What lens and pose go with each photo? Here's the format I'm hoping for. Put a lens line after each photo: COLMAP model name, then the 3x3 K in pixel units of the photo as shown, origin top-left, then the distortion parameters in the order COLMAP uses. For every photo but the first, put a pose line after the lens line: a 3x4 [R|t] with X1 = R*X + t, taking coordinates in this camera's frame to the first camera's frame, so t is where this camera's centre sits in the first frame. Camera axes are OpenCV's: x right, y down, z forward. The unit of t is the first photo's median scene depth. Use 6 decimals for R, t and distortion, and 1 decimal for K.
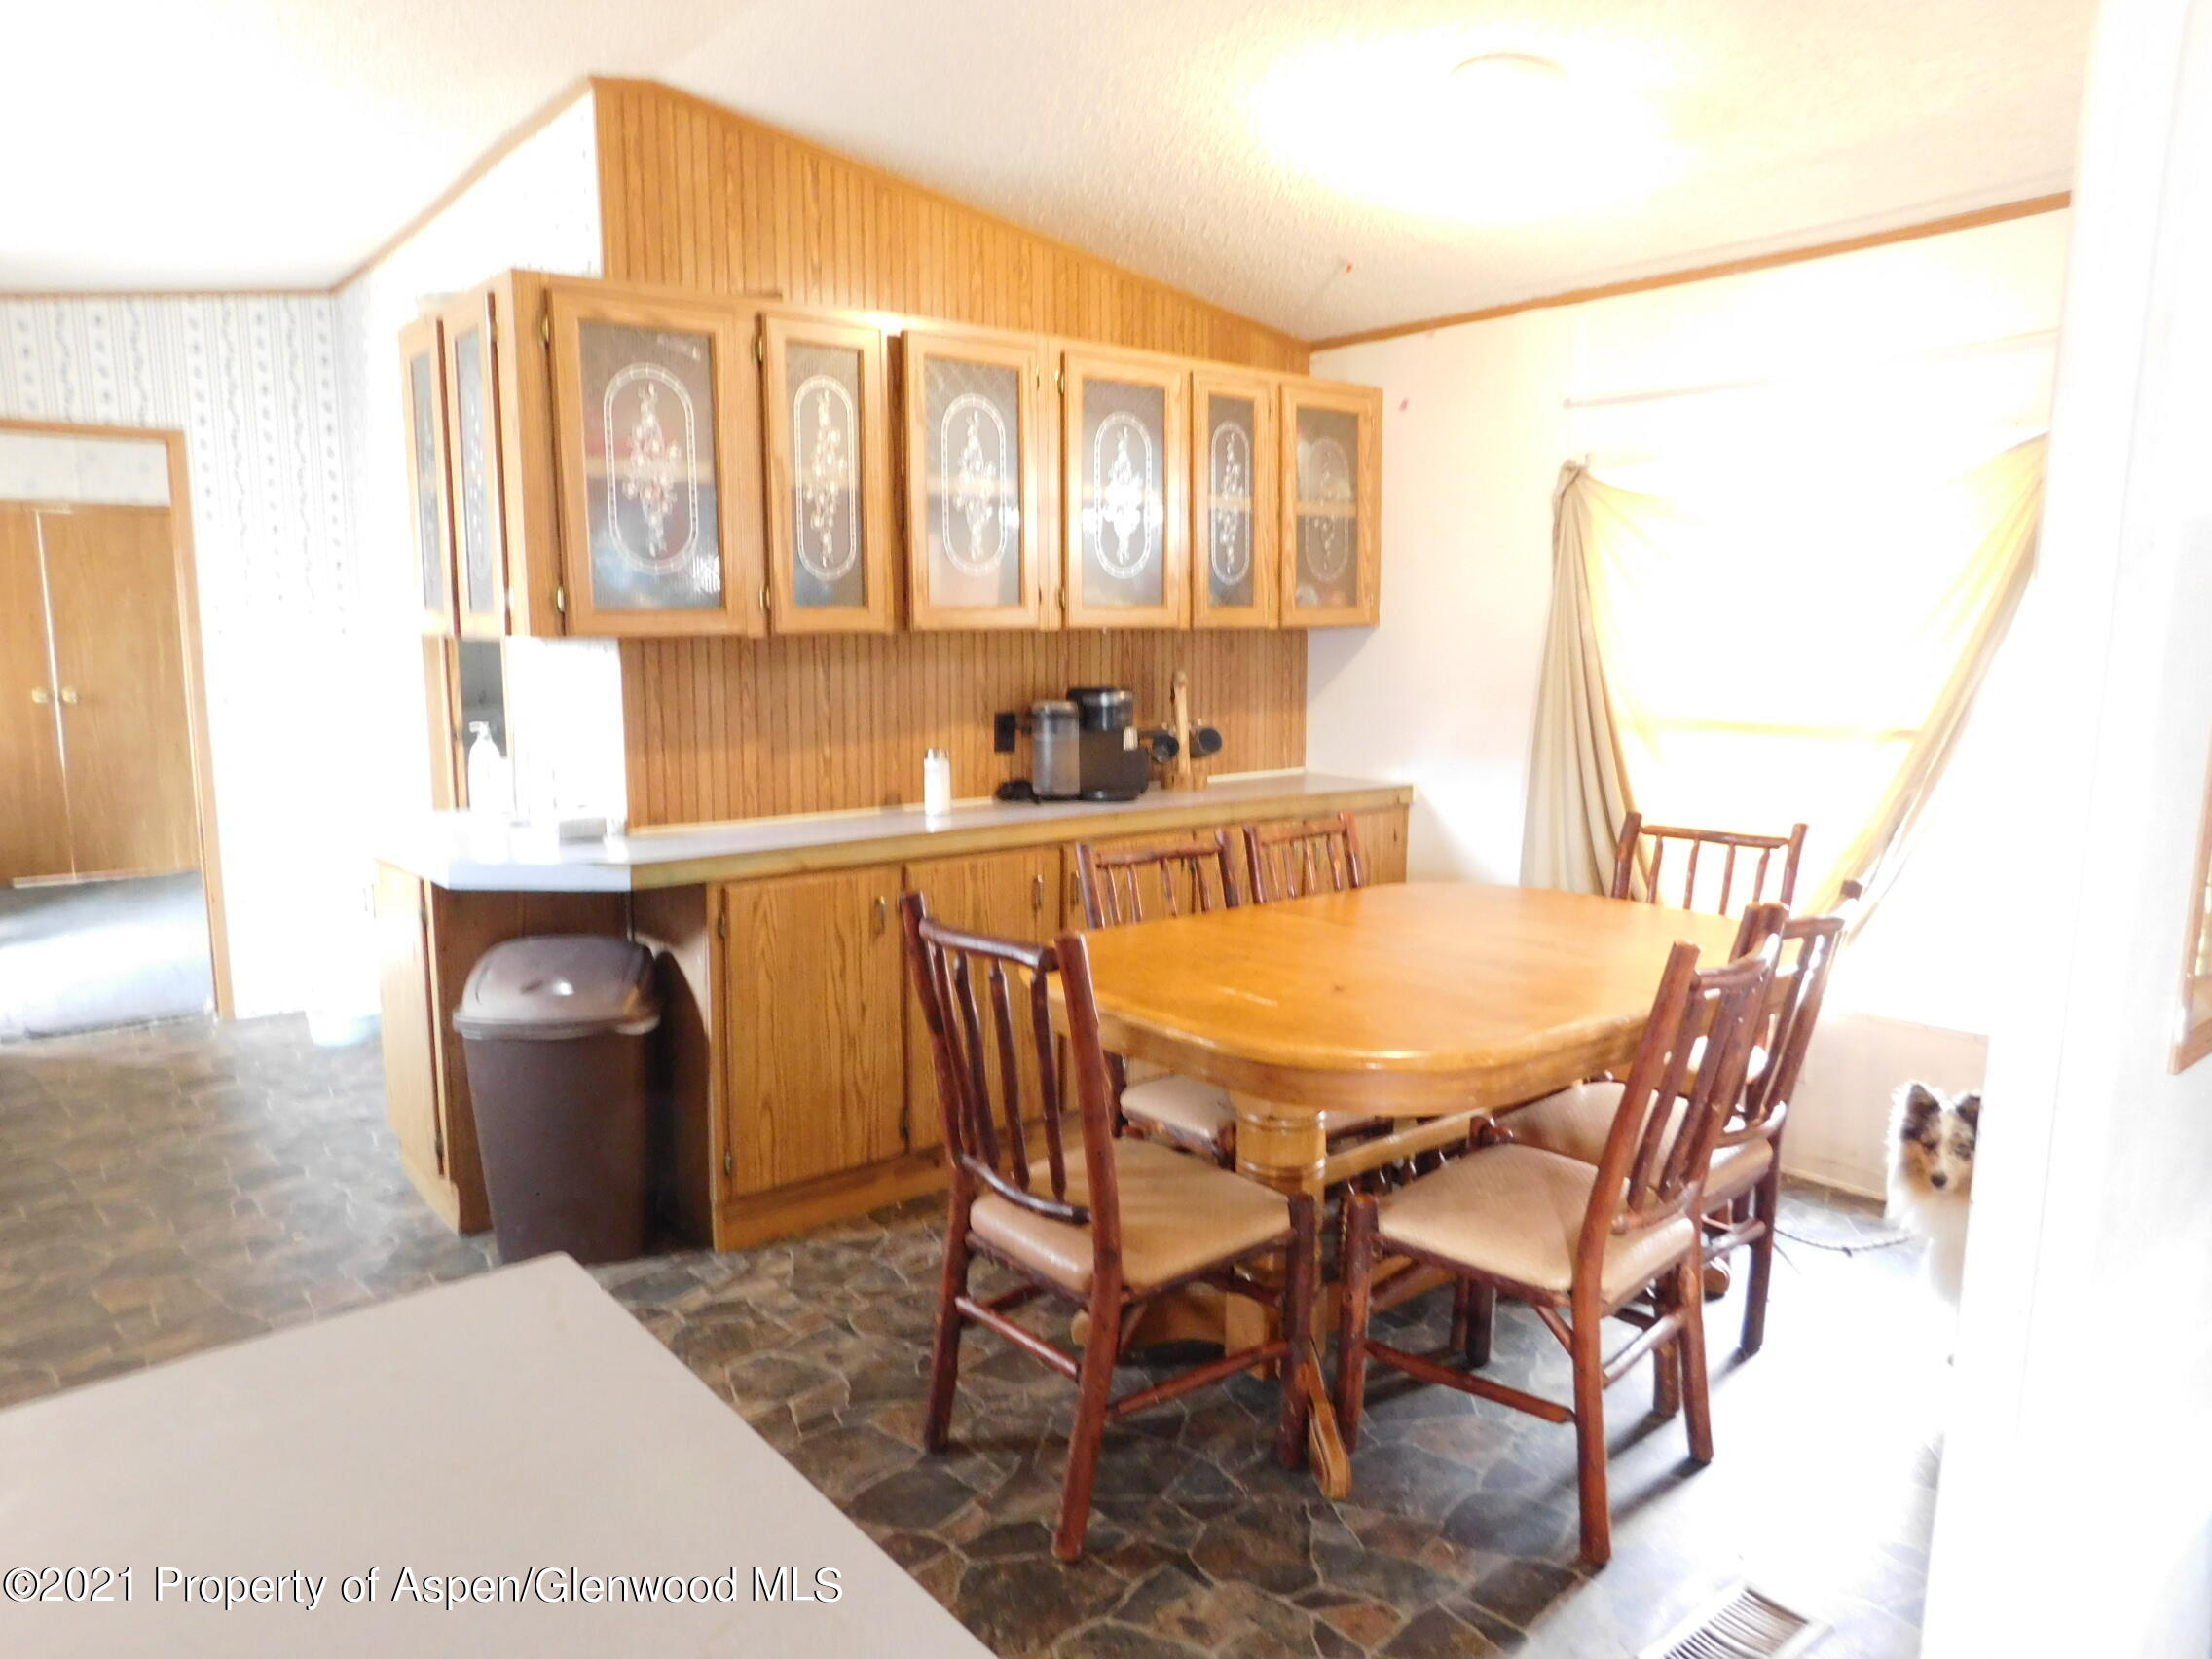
lens RADIAL K [[1445.7, 0, 1094.3], [0, 1445.7, 822.0], [0, 0, 1]] dist [-0.077215, 0.060420]
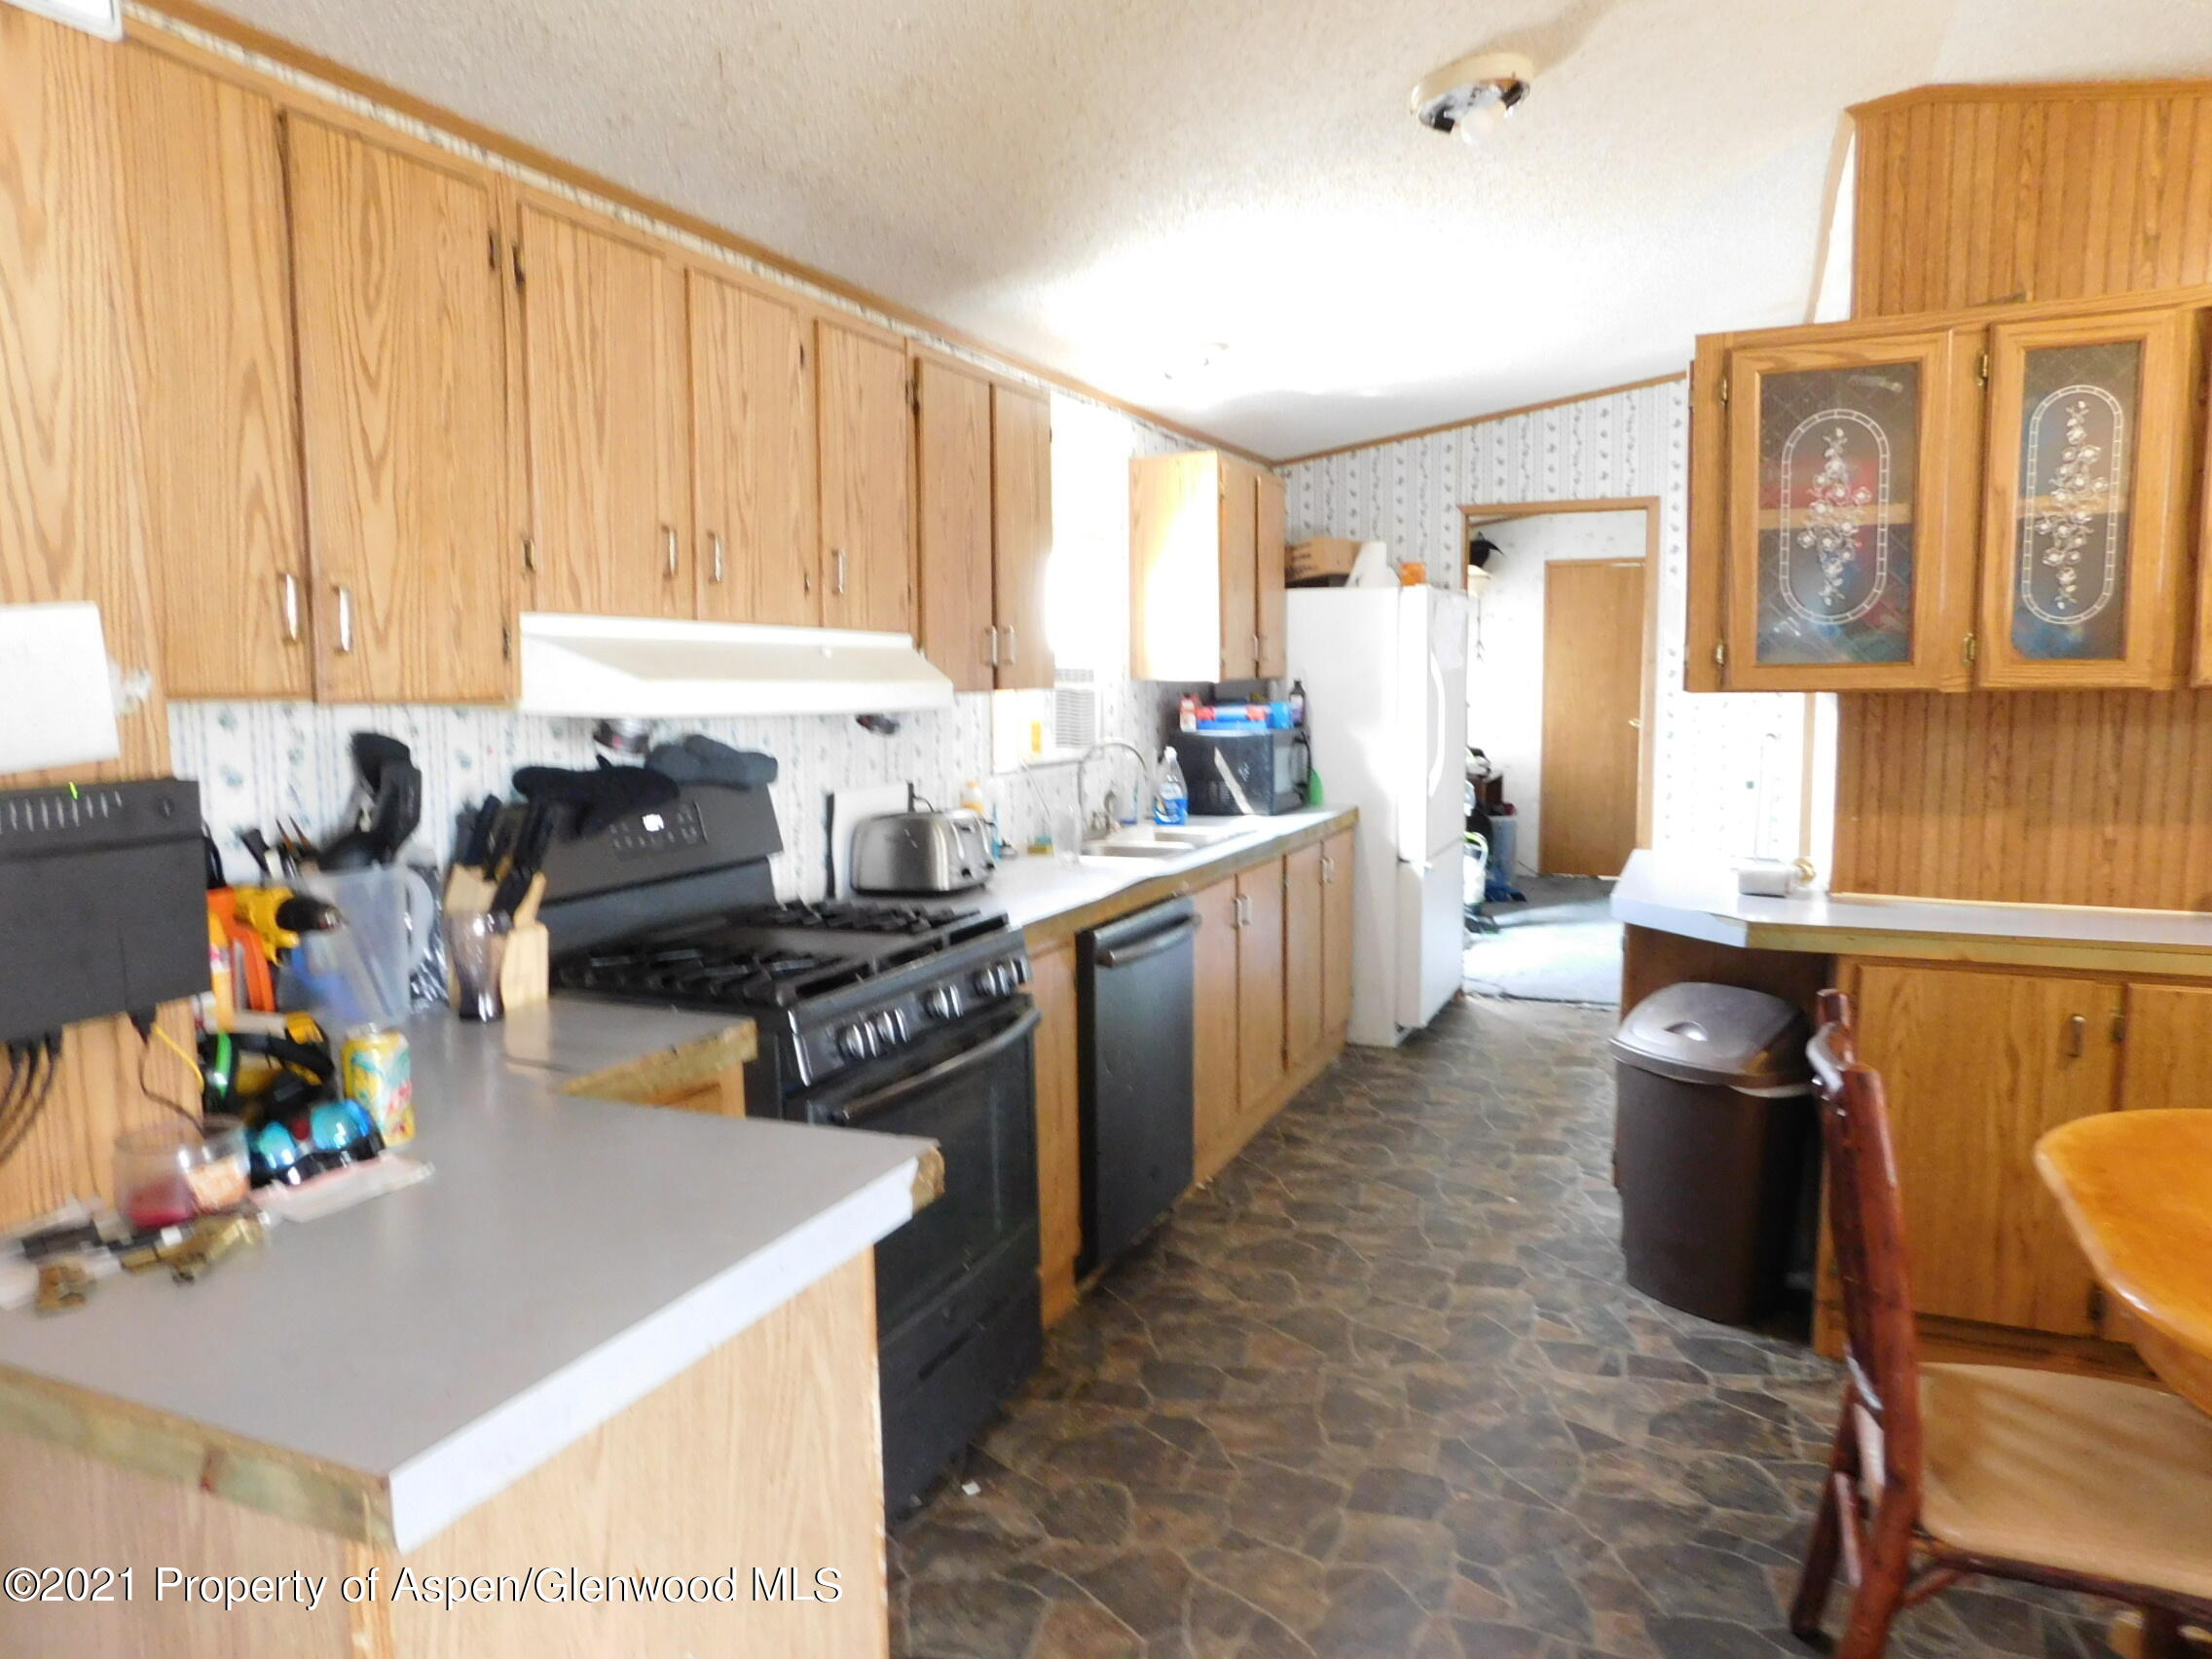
lens RADIAL K [[1445.7, 0, 1094.3], [0, 1445.7, 822.0], [0, 0, 1]] dist [-0.077215, 0.060420]
pose [[0.460594, 0.091678, -0.882864, 0.293925], [-0.111528, 0.992746, 0.044903, -0.029750], [0.880577, 0.077782, 0.467477, 0.130279]]
